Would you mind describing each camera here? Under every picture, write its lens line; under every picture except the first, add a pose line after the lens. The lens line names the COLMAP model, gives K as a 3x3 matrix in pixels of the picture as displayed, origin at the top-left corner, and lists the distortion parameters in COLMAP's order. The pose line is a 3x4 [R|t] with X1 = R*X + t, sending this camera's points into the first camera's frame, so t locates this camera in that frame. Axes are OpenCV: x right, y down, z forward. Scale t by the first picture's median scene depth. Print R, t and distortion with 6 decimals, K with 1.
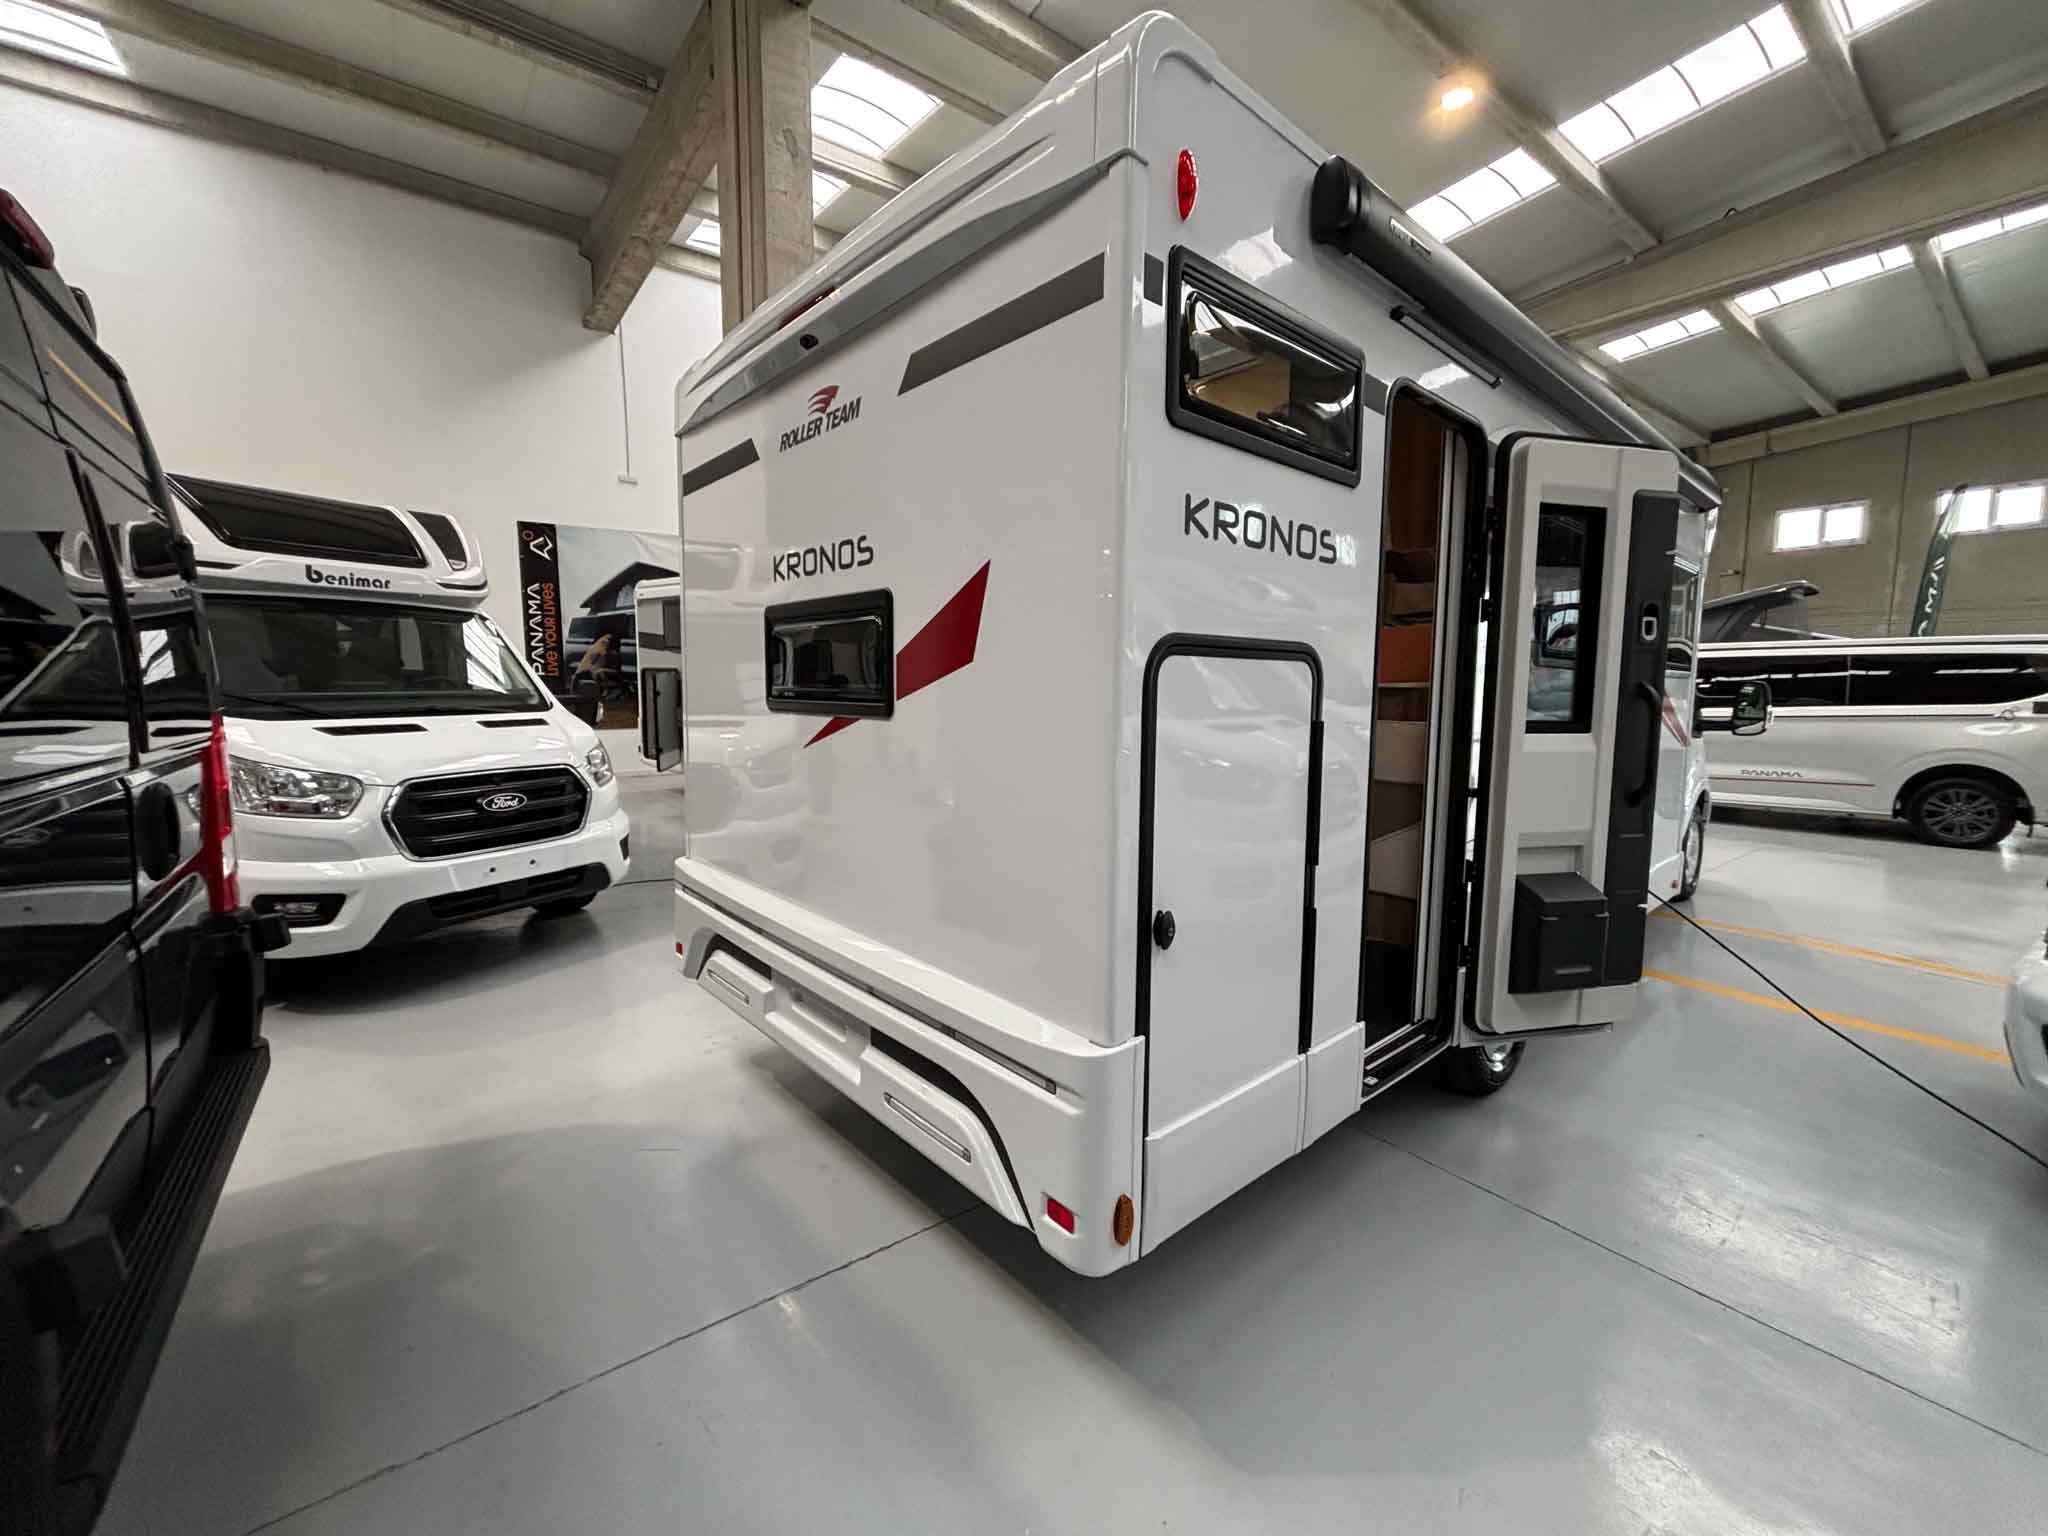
lens RADIAL K [[824.0, 0, 1022.3], [0, 824.0, 763.1], [0, 0, 1]] dist [0.000223, 0.000651]
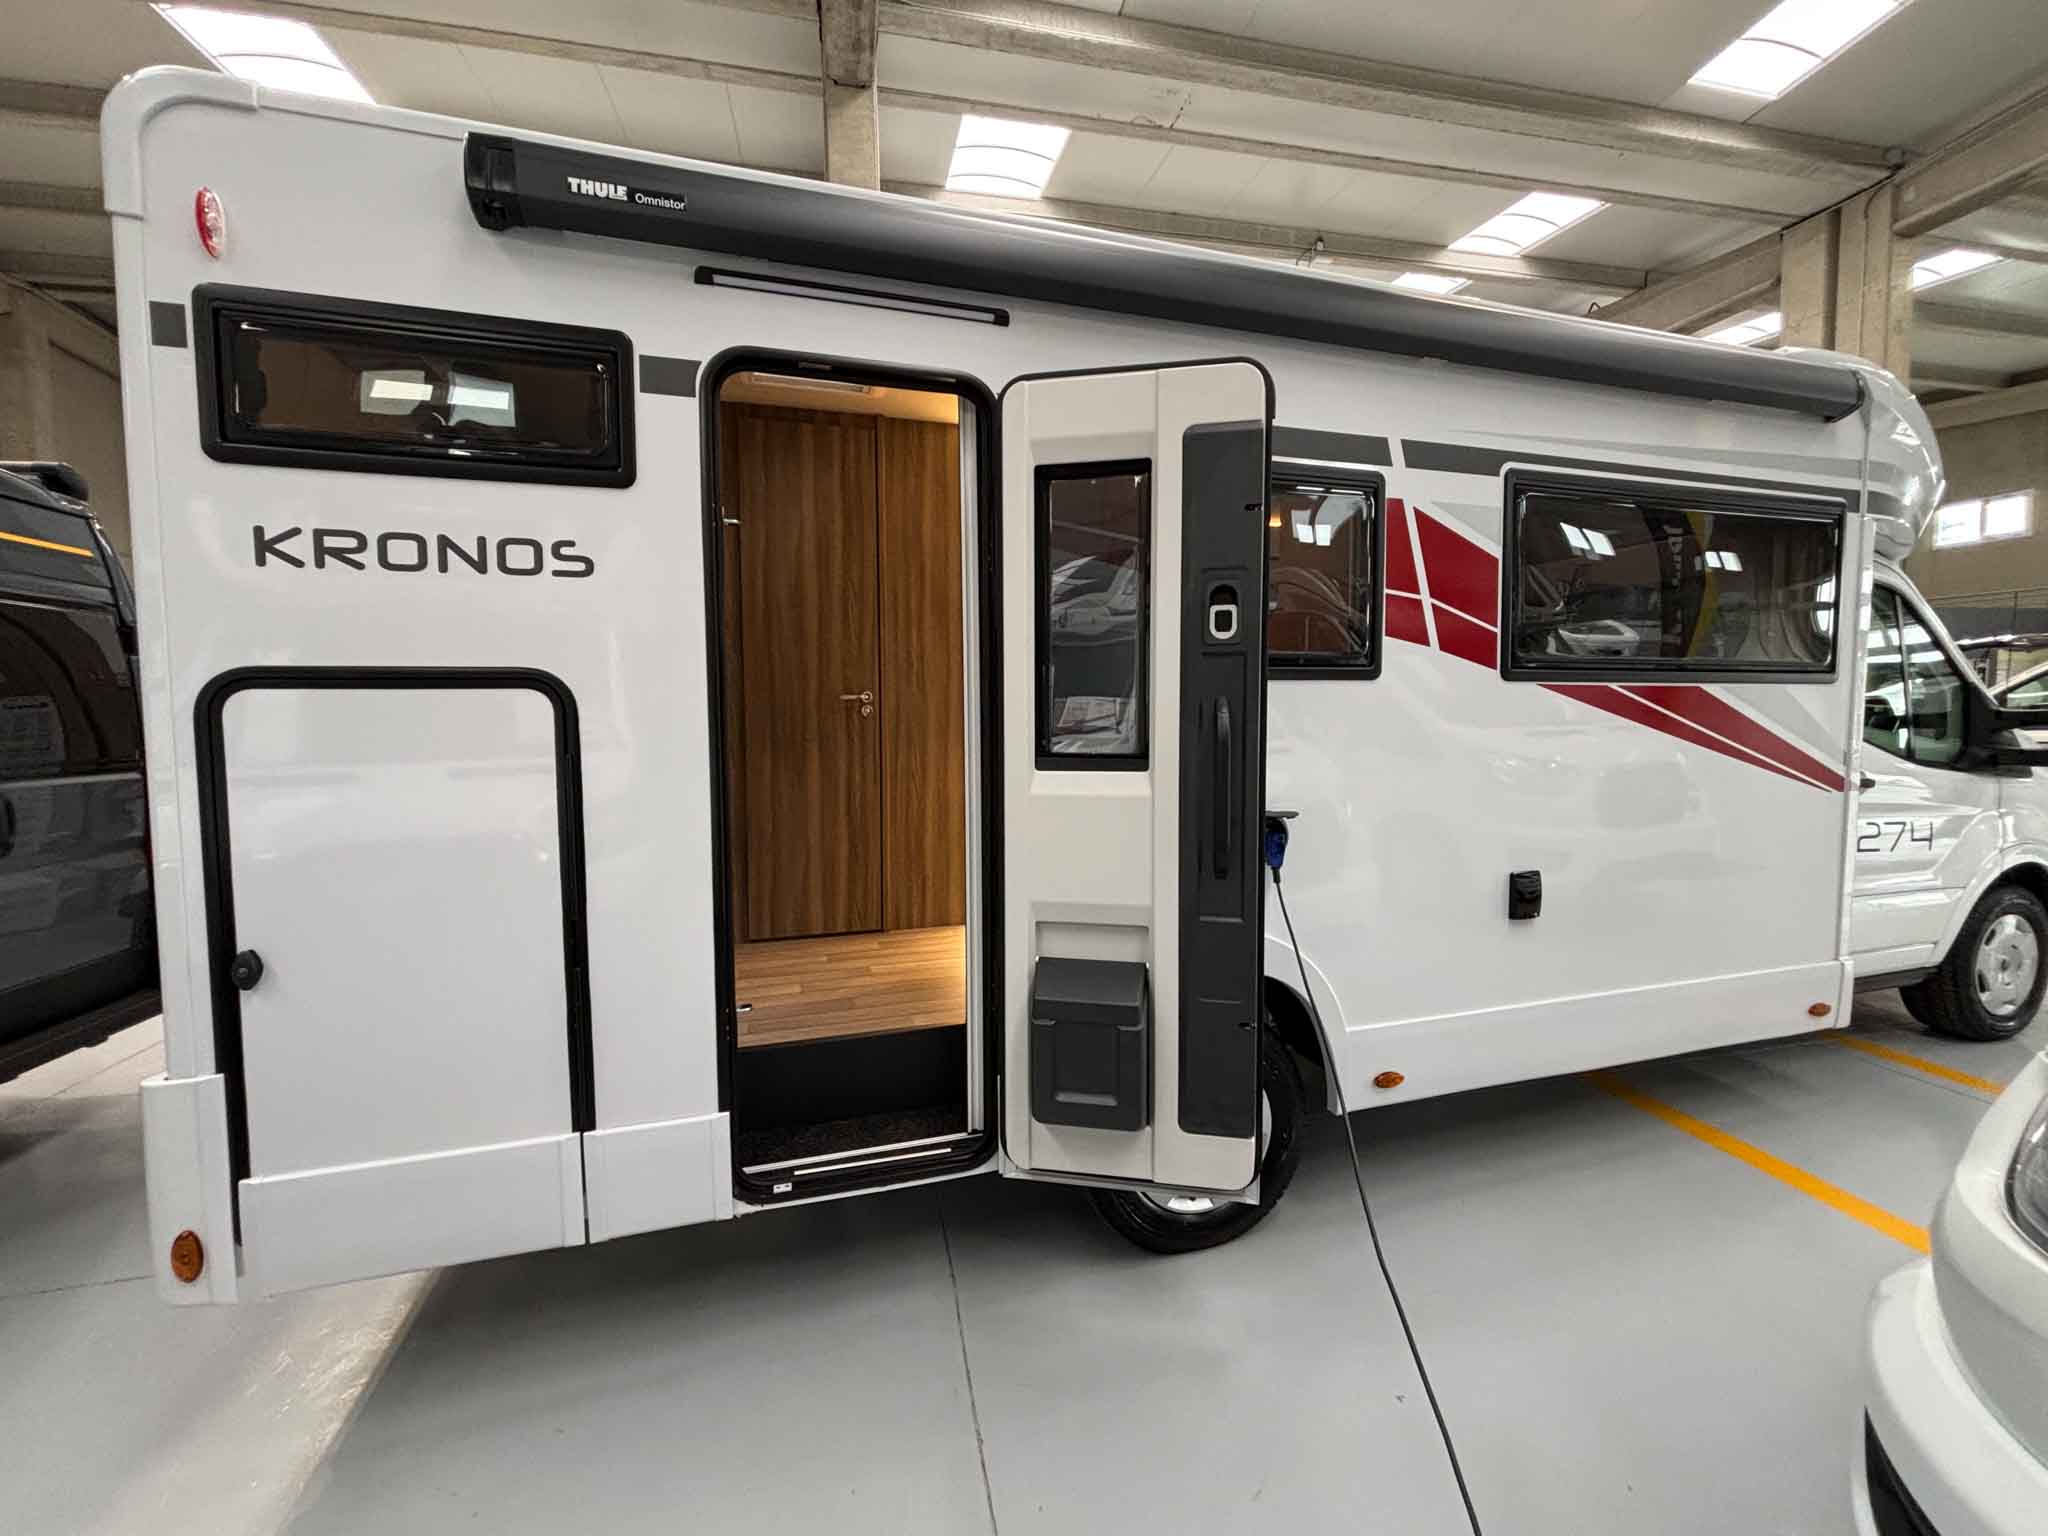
lens RADIAL K [[824.0, 0, 1022.3], [0, 824.0, 763.1], [0, 0, 1]] dist [0.000223, 0.000651]
pose [[0.911165, 0.008362, -0.411956, 1.167490], [-0.020188, 0.999499, -0.024365, -0.031343], [0.411546, 0.030518, 0.910878, 0.397047]]
